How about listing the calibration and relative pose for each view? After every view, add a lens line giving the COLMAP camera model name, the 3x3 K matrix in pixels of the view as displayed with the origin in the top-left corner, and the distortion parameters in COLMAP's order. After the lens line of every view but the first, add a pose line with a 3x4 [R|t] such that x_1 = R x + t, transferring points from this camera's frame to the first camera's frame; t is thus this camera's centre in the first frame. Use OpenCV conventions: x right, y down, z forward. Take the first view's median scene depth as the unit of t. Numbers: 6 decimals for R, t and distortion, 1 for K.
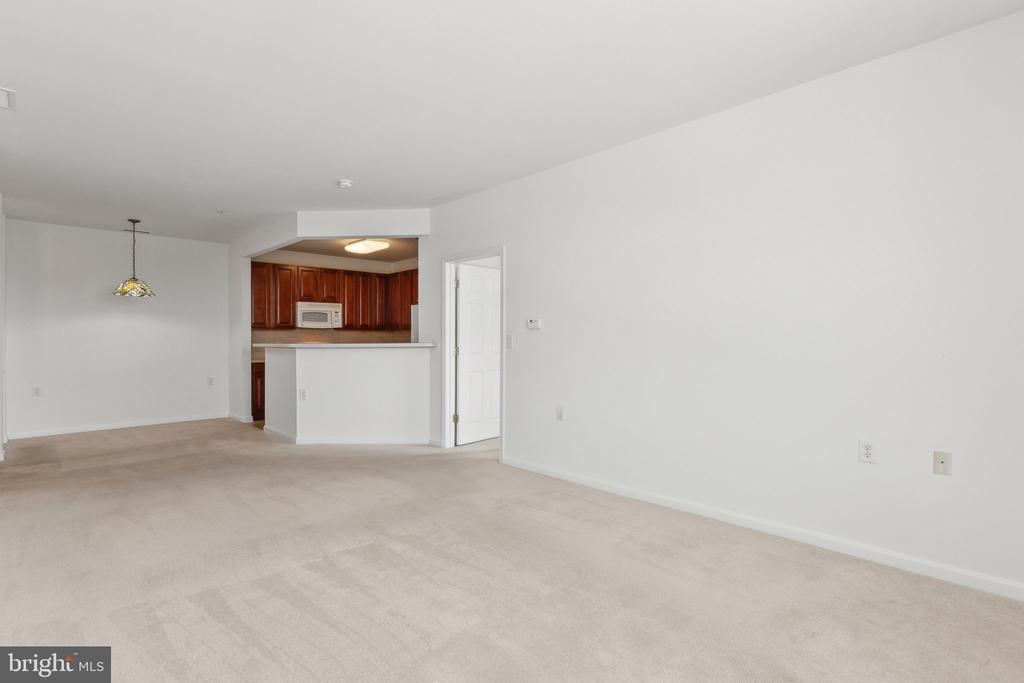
lens RADIAL K [[493.0, 0, 510.9], [0, 493.0, 337.7], [0, 0, 1]] dist [-0.002247, 0.000328]
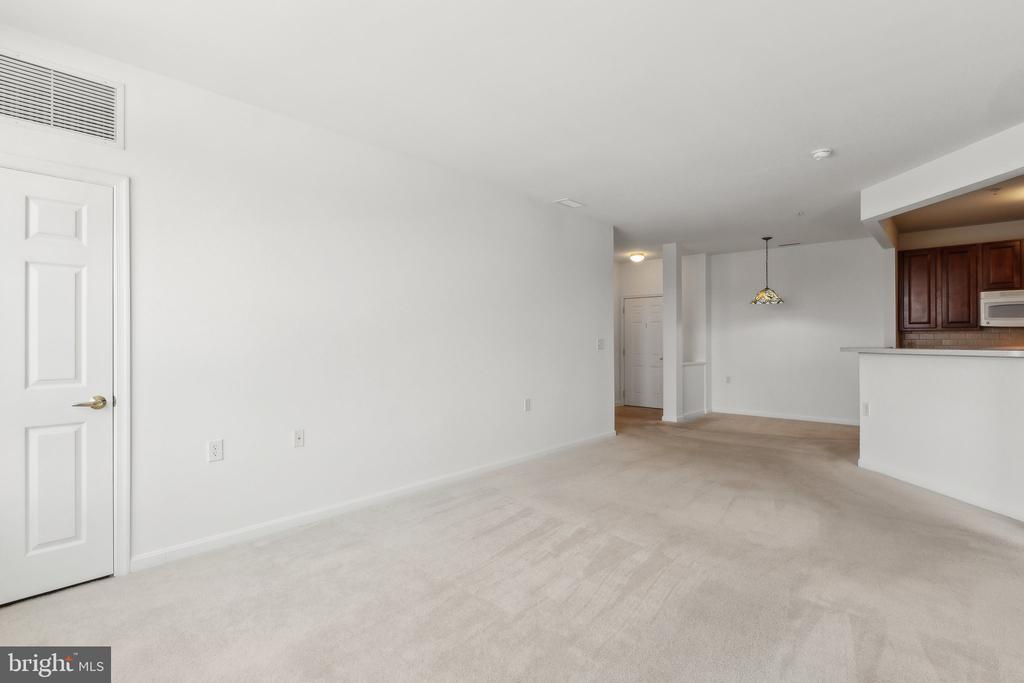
lens RADIAL K [[493.0, 0, 510.9], [0, 493.0, 337.7], [0, 0, 1]] dist [-0.002247, 0.000328]
pose [[0.068331, -0.002169, -0.997660, 0.265154], [-0.000872, 0.999997, -0.002234, -0.001560], [0.997662, 0.001023, 0.068328, 0.250187]]
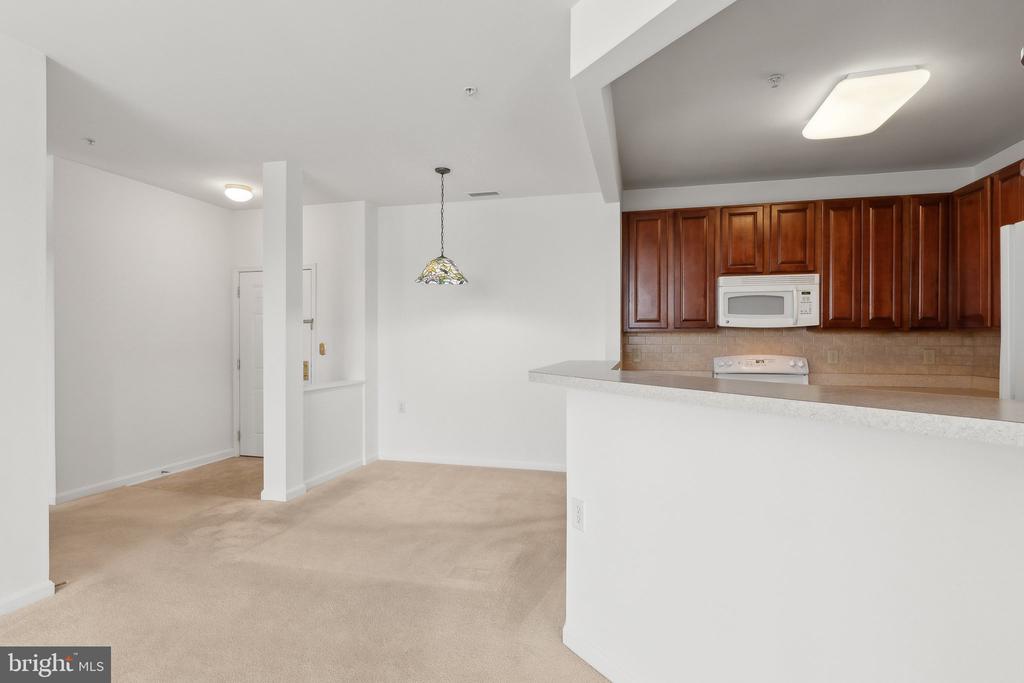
lens RADIAL K [[513.7, 0, 512.0], [0, 513.7, 341.5], [0, 0, 1]] dist [-0.002387, 0.000374]
pose [[0.524163, 0.009121, -0.851569, -0.094012], [-0.005002, 0.999958, 0.007631, -0.008615], [0.851603, 0.000260, 0.524187, 0.552787]]
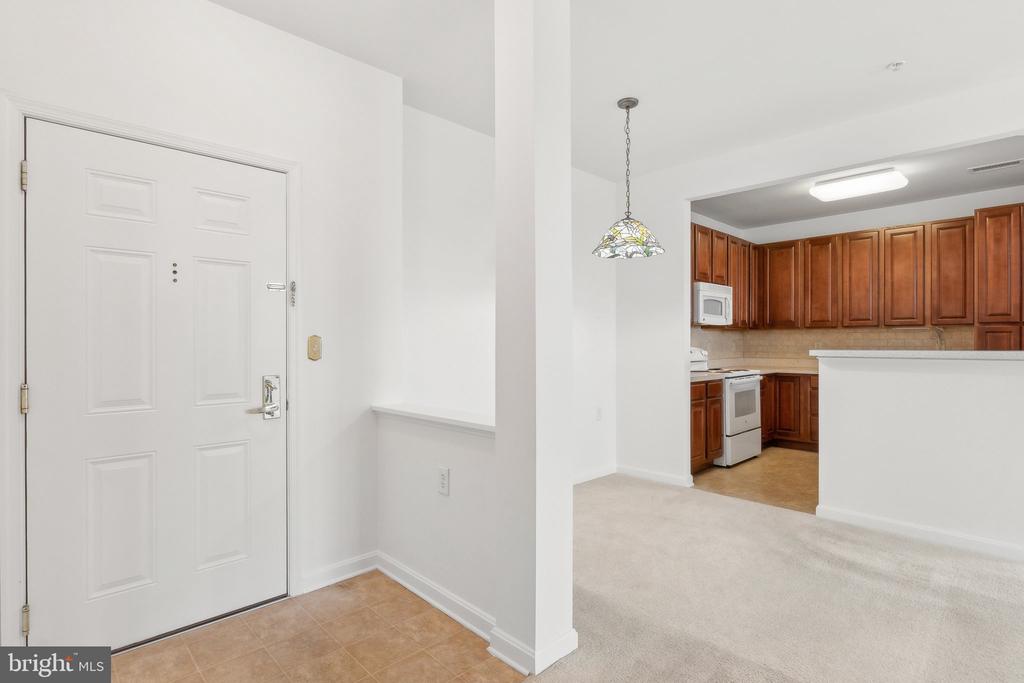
lens RADIAL K [[508.9, 0, 512.0], [0, 508.9, 341.5], [0, 0, 1]] dist [0.000531, -0.000030]
pose [[0.999986, 0.002643, -0.004516, -0.680862], [-0.002658, 0.999991, -0.003380, 0.004764], [0.004507, 0.003392, 0.999984, 0.374395]]
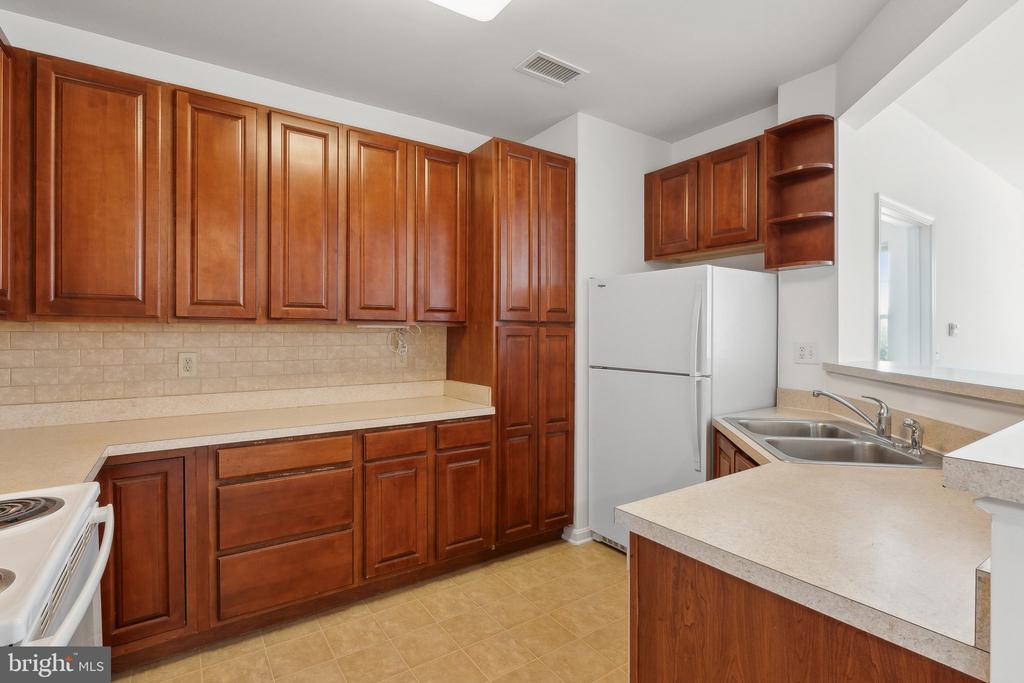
lens RADIAL K [[491.9, 0, 513.6], [0, 491.9, 337.3], [0, 0, 1]] dist [-0.002145, -0.000077]
pose [[0.175118, 0.000945, 0.984547, -0.490443], [0.002043, 0.999997, -0.001324, -0.007953], [-0.984545, 0.002243, 0.175116, 0.893179]]
